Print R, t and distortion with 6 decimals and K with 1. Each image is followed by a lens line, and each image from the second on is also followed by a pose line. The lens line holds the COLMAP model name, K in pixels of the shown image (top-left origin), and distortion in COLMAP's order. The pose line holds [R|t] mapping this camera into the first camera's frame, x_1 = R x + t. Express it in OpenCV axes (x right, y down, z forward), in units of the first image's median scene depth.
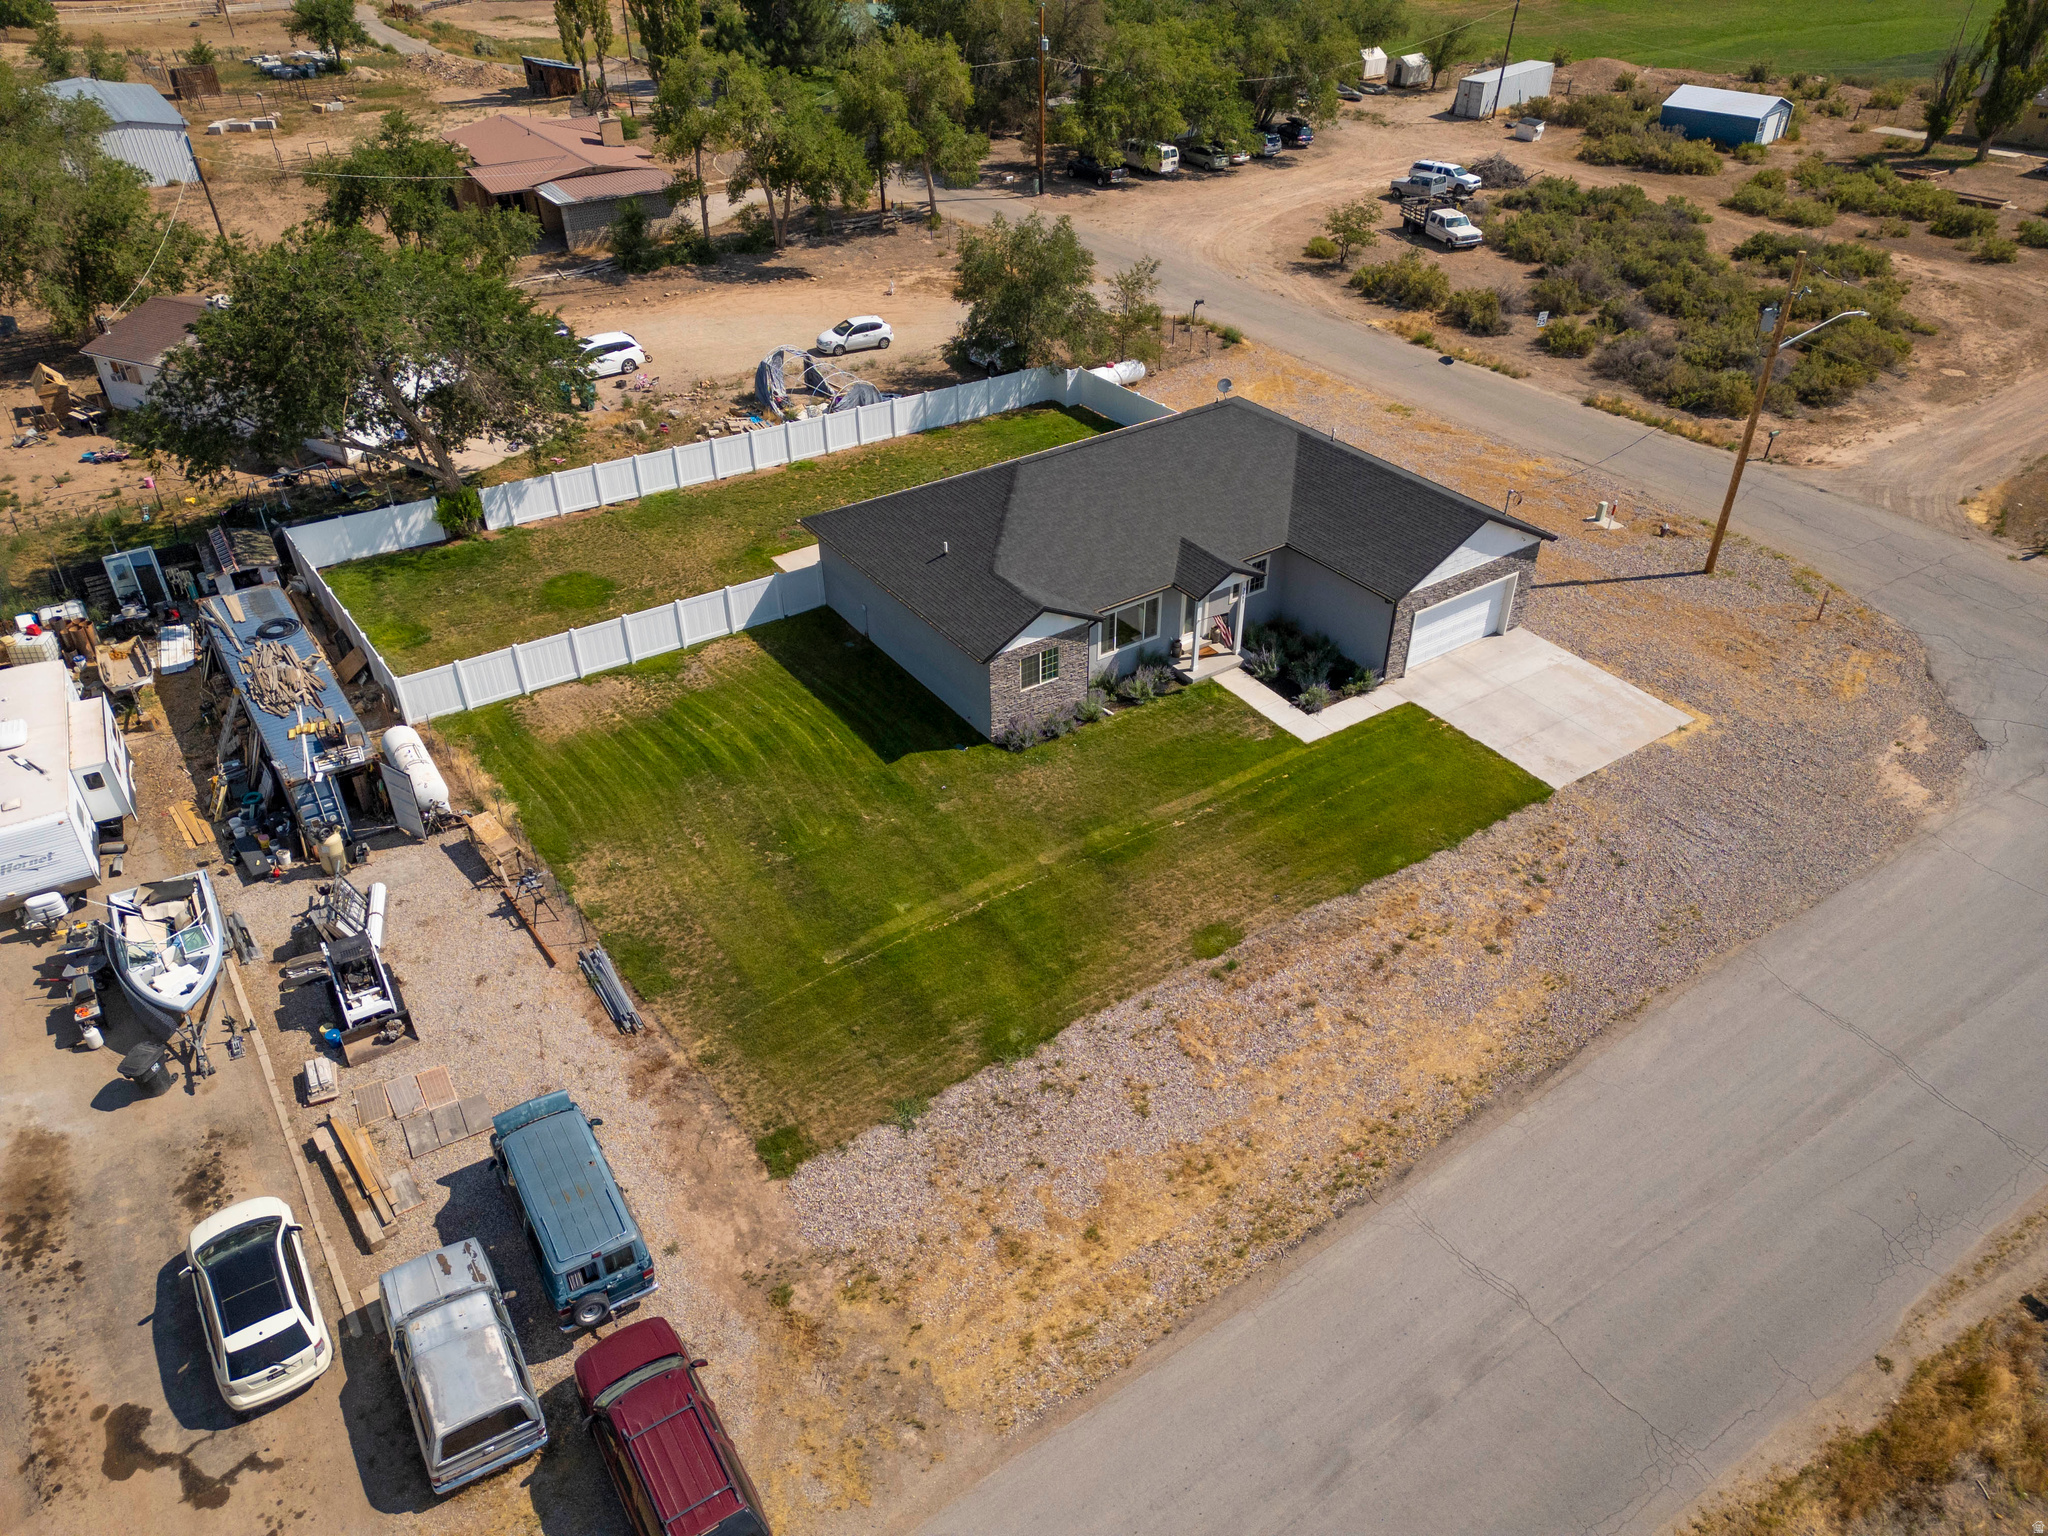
lens RADIAL K [[1435.7, 0, 1032.5], [0, 1435.7, 770.8], [0, 0, 1]] dist [0.068248, -0.048628]
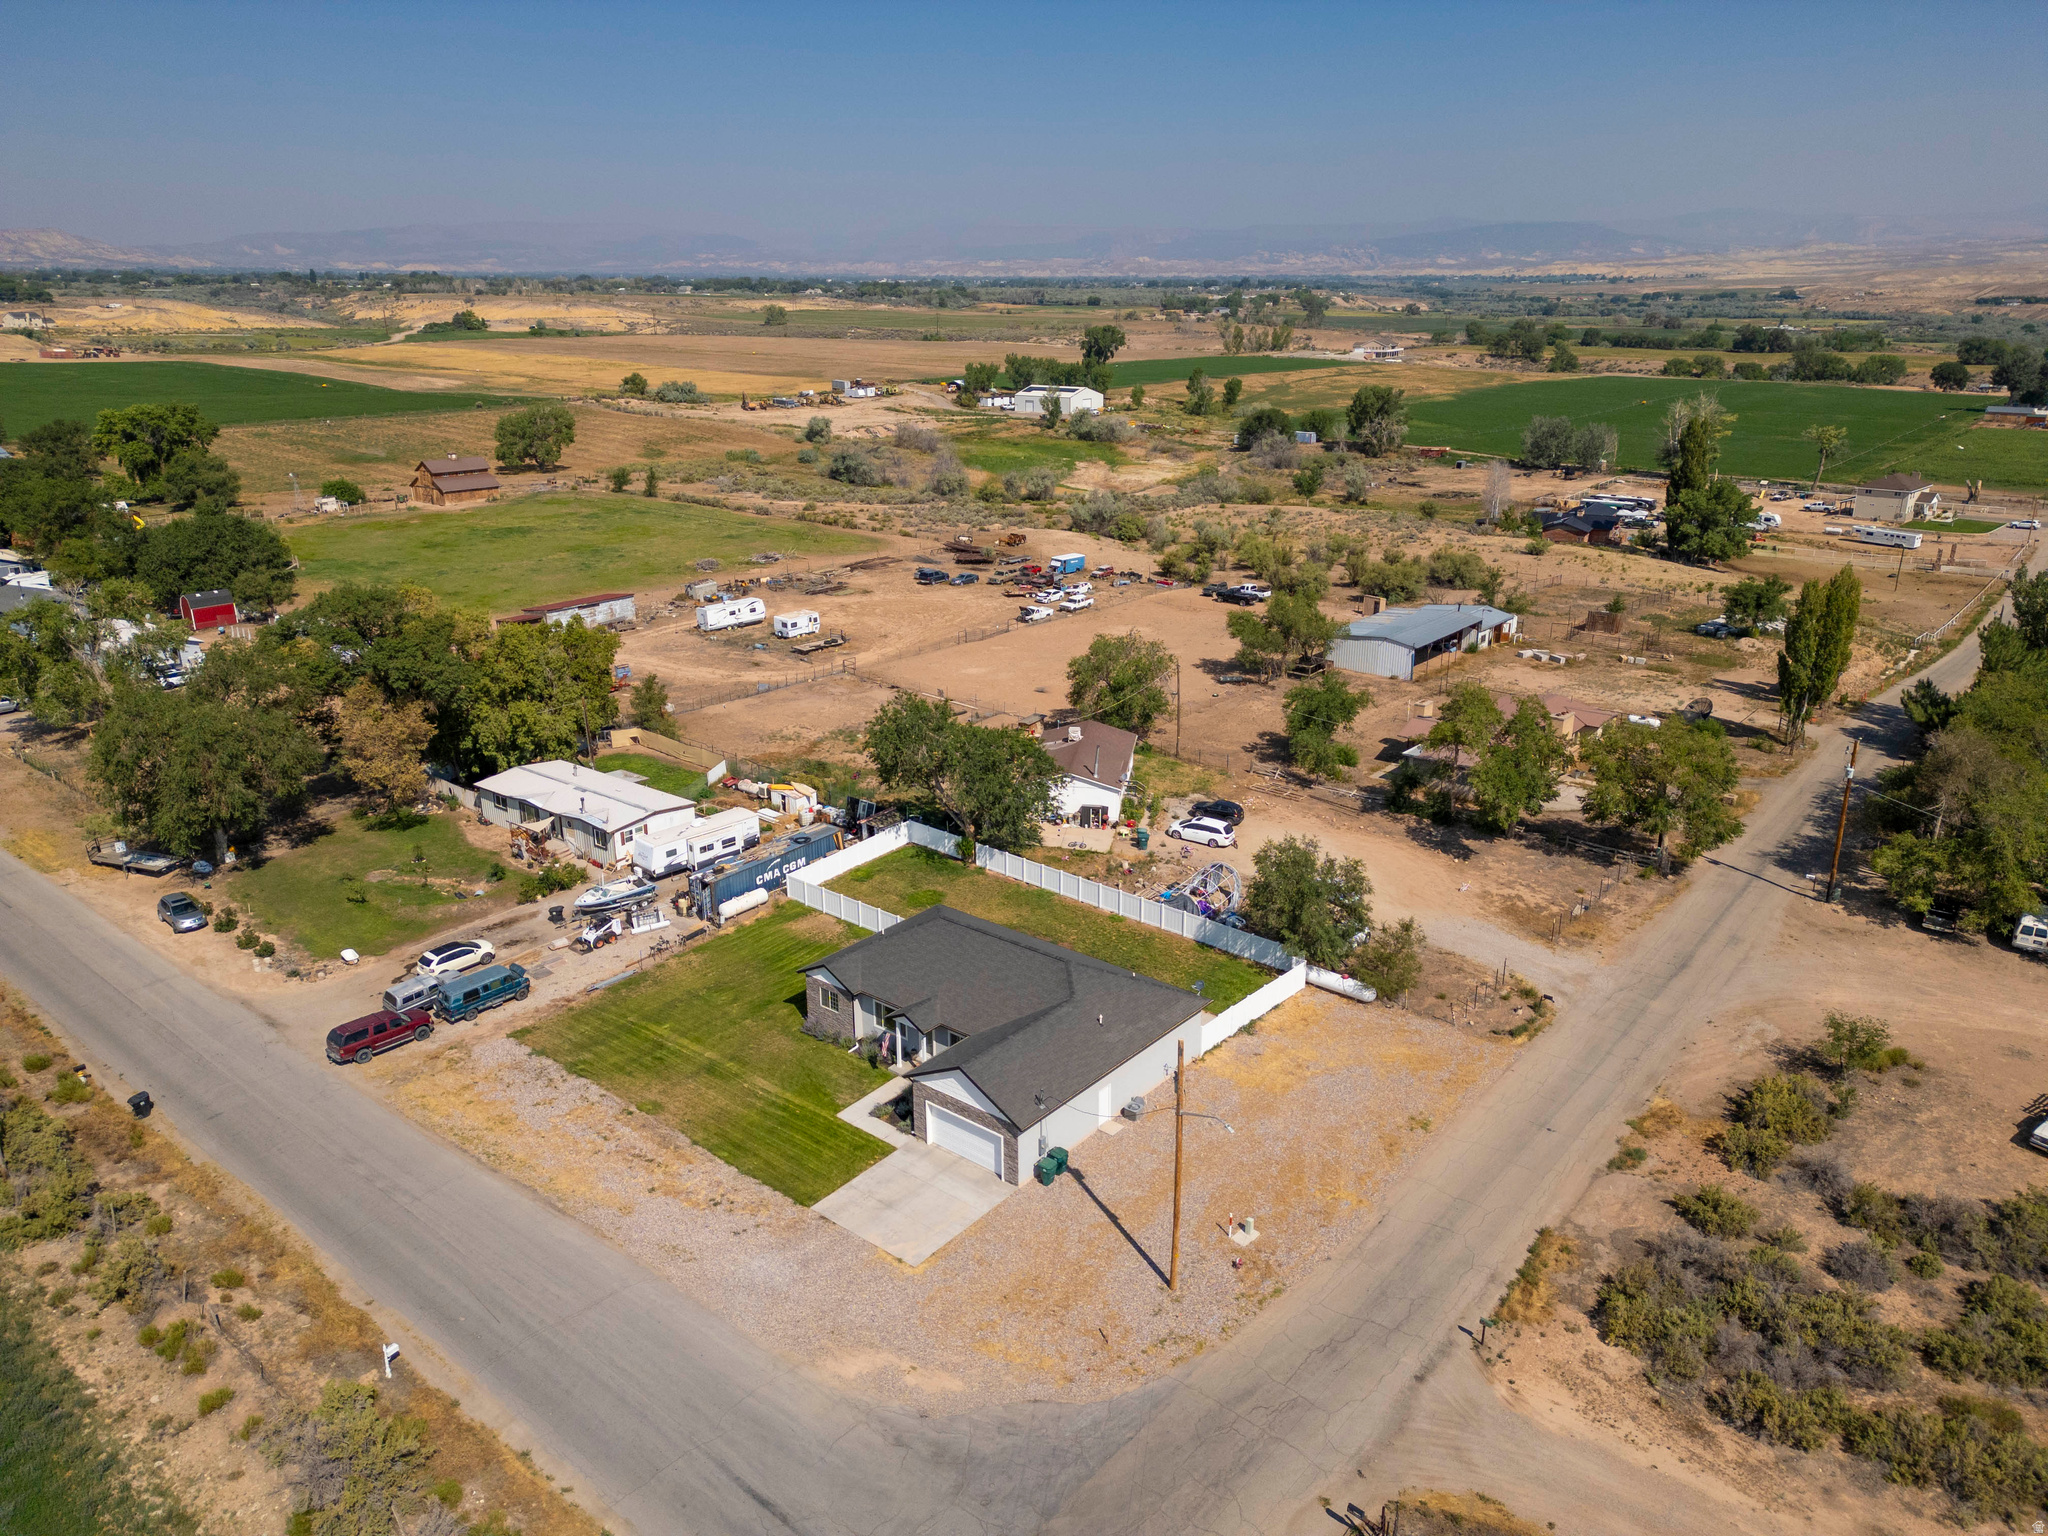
lens RADIAL K [[1427.9, 0, 1028.9], [0, 1427.9, 767.6], [0, 0, 1]] dist [0.089839, -0.095346]
pose [[0.271203, 0.305408, -0.912784, 1.642774], [-0.549372, 0.827799, 0.113746, -0.661576], [0.790341, 0.470610, 0.392284, 0.354018]]
